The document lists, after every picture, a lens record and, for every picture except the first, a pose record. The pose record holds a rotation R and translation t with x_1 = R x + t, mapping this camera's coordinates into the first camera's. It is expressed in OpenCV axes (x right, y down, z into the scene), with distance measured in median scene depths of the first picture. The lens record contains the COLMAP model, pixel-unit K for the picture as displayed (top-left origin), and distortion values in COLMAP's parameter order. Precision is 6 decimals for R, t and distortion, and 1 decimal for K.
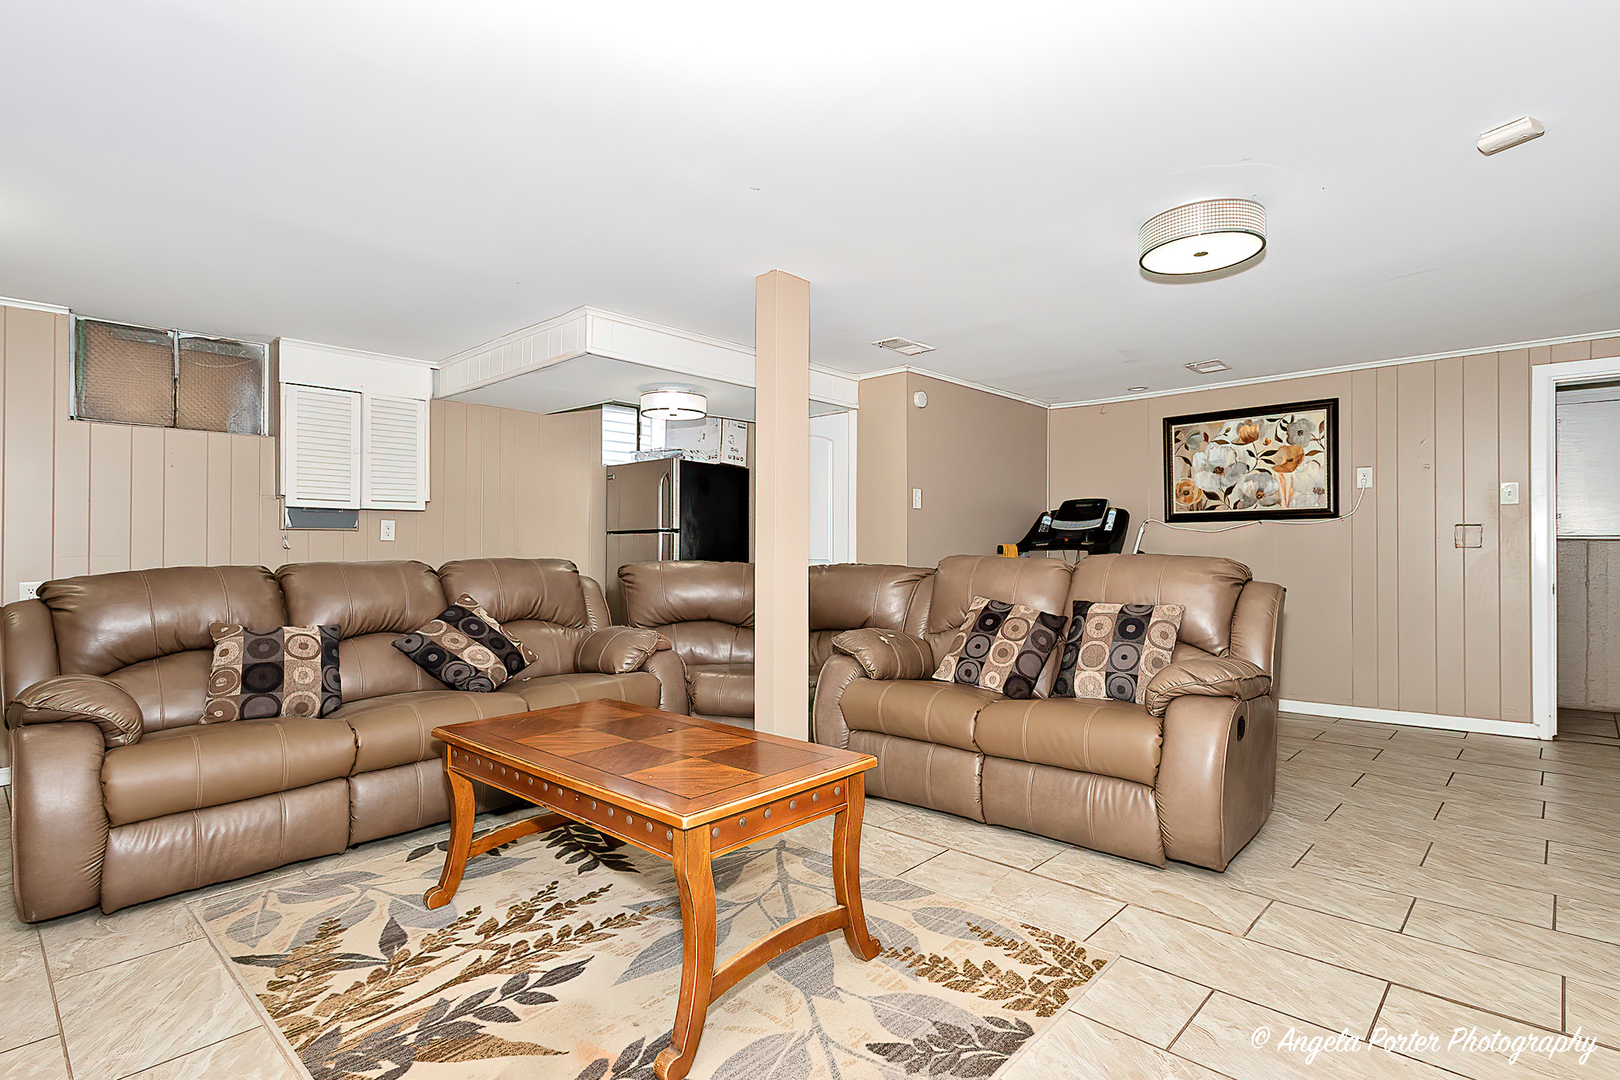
lens RADIAL K [[796.6, 0, 811.5], [0, 796.6, 553.0], [0, 0, 1]] dist [0.002987, -0.000618]
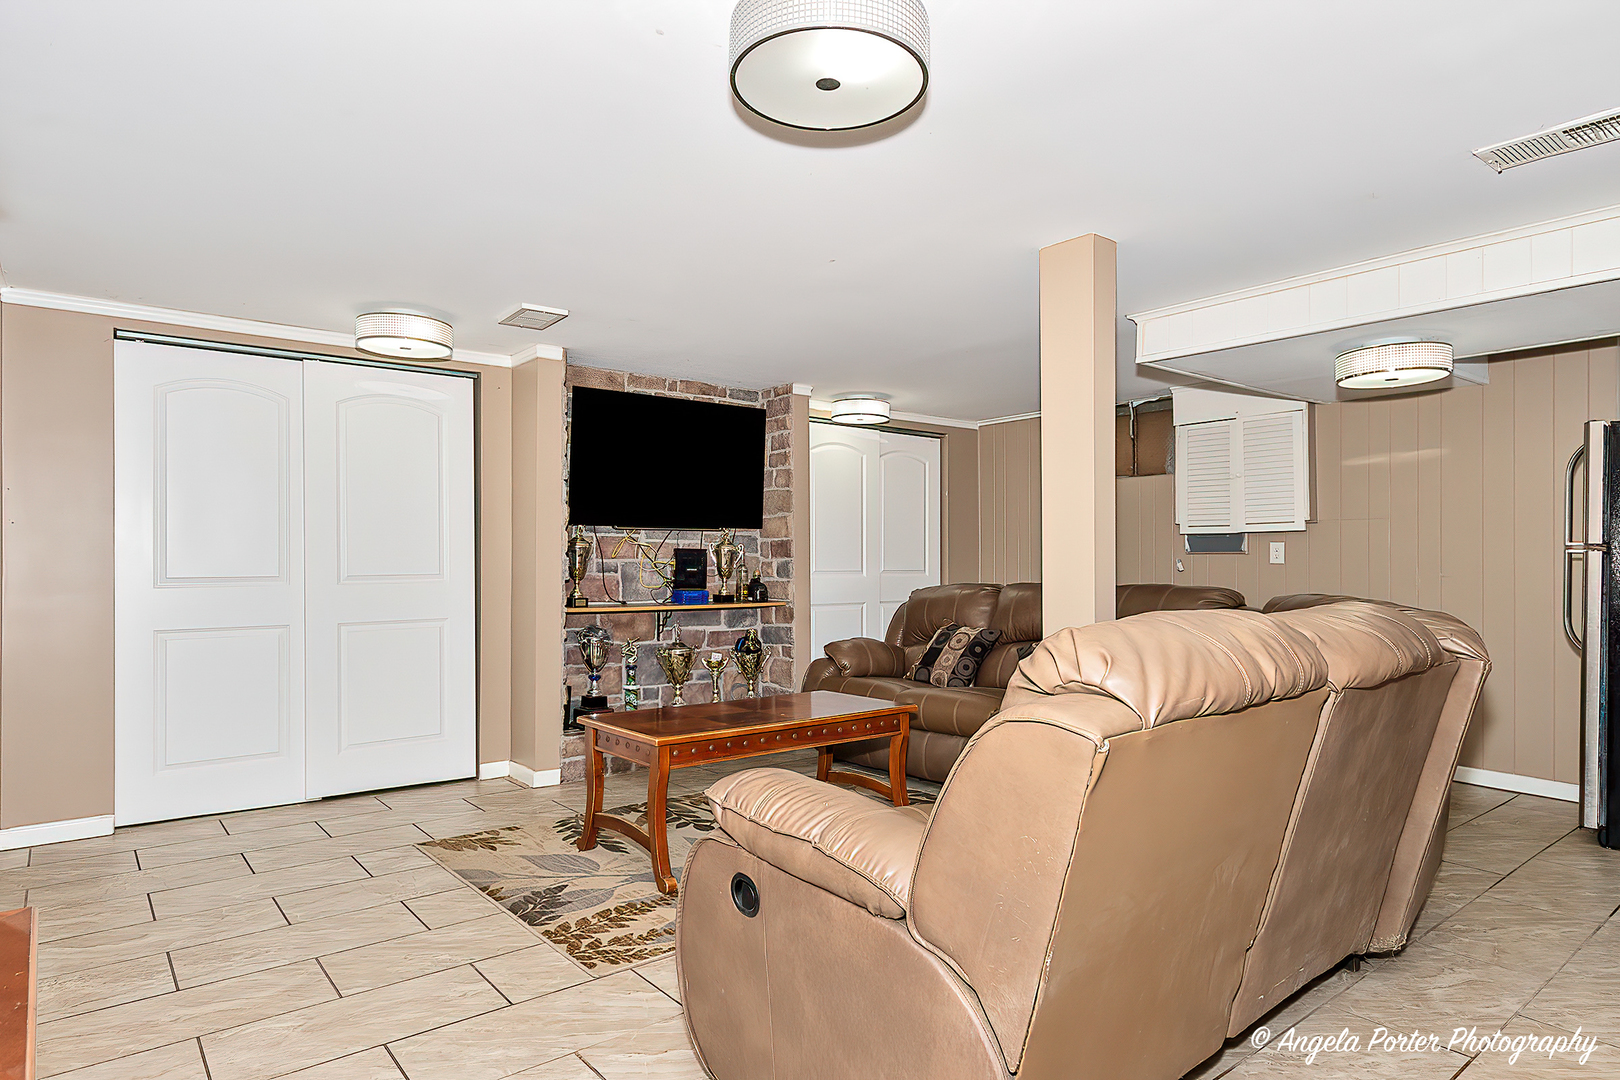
lens RADIAL K [[937.7, 0, 850.6], [0, 937.7, 549.8], [0, 0, 1]] dist [0.000462, 0.000151]
pose [[-0.113236, -0.005719, -0.993552, 0.602275], [-0.006318, 0.999967, -0.005036, -0.020771], [0.993548, 0.005707, -0.113268, 0.561234]]
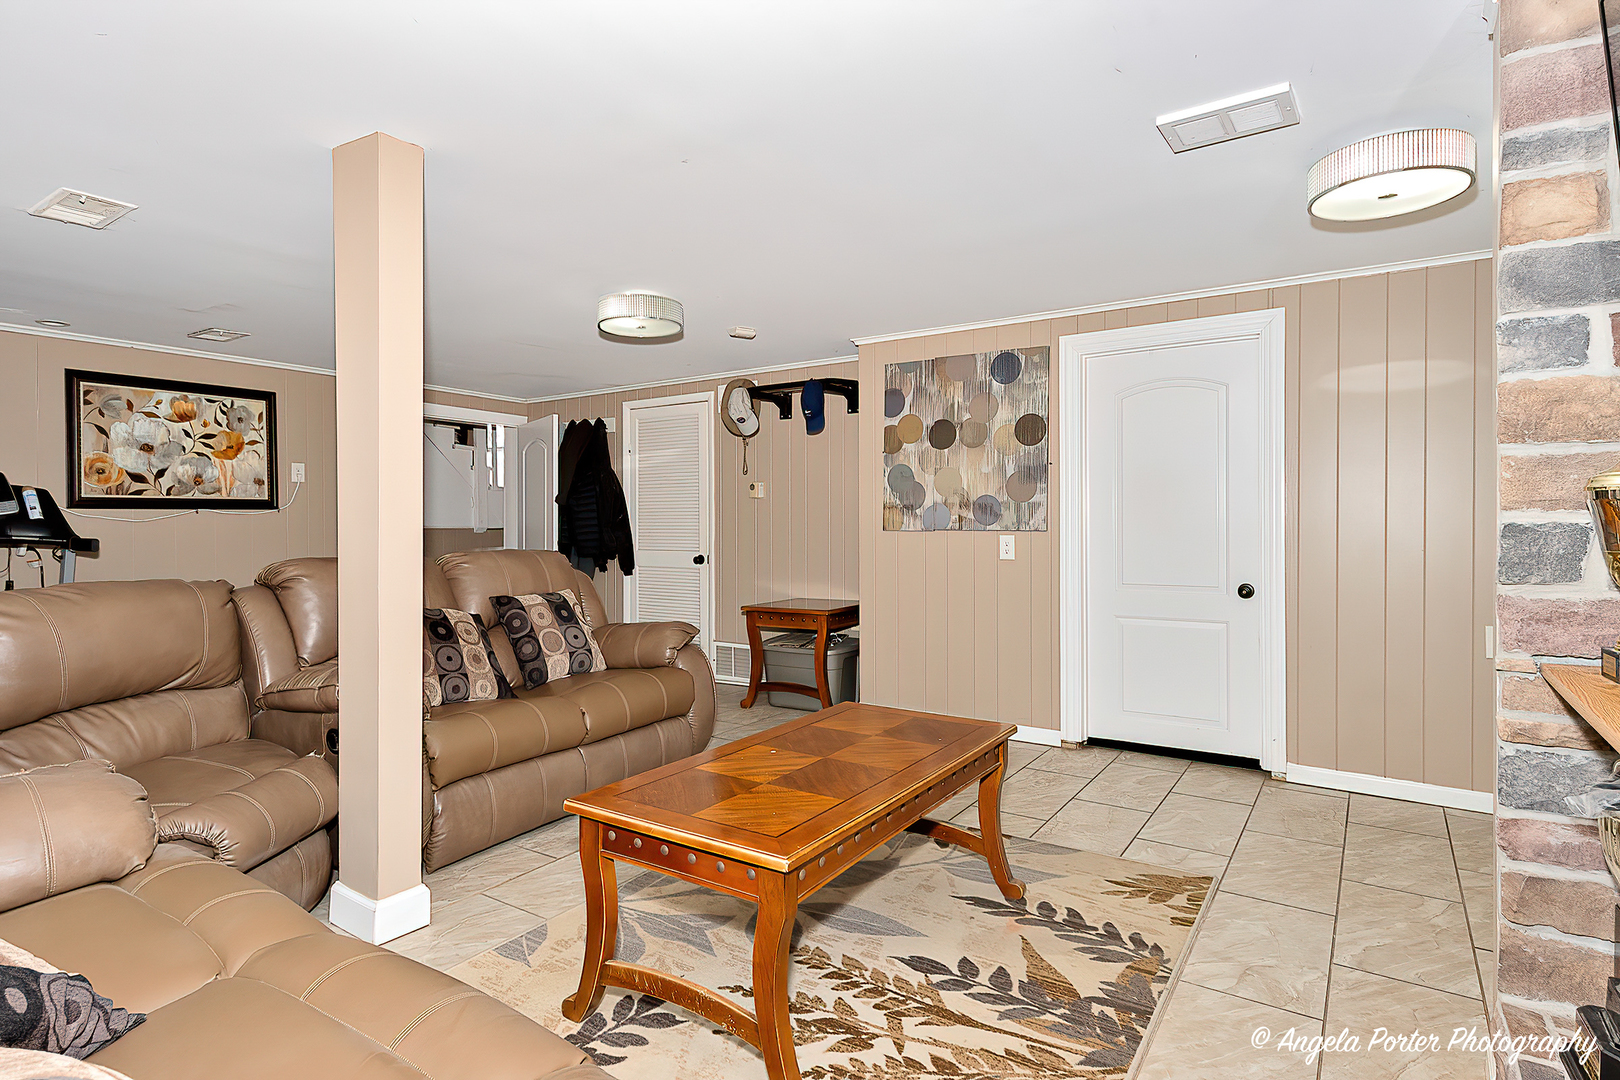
lens RADIAL K [[838.0, 0, 810.0], [0, 838.0, 540.0], [0, 0, 1]] dist [0.000667, 0.000155]
pose [[-0.160642, -0.017870, 0.986851, -0.499687], [0.008583, 0.999773, 0.019501, -0.019335], [-0.986975, 0.011603, -0.160452, 0.483106]]
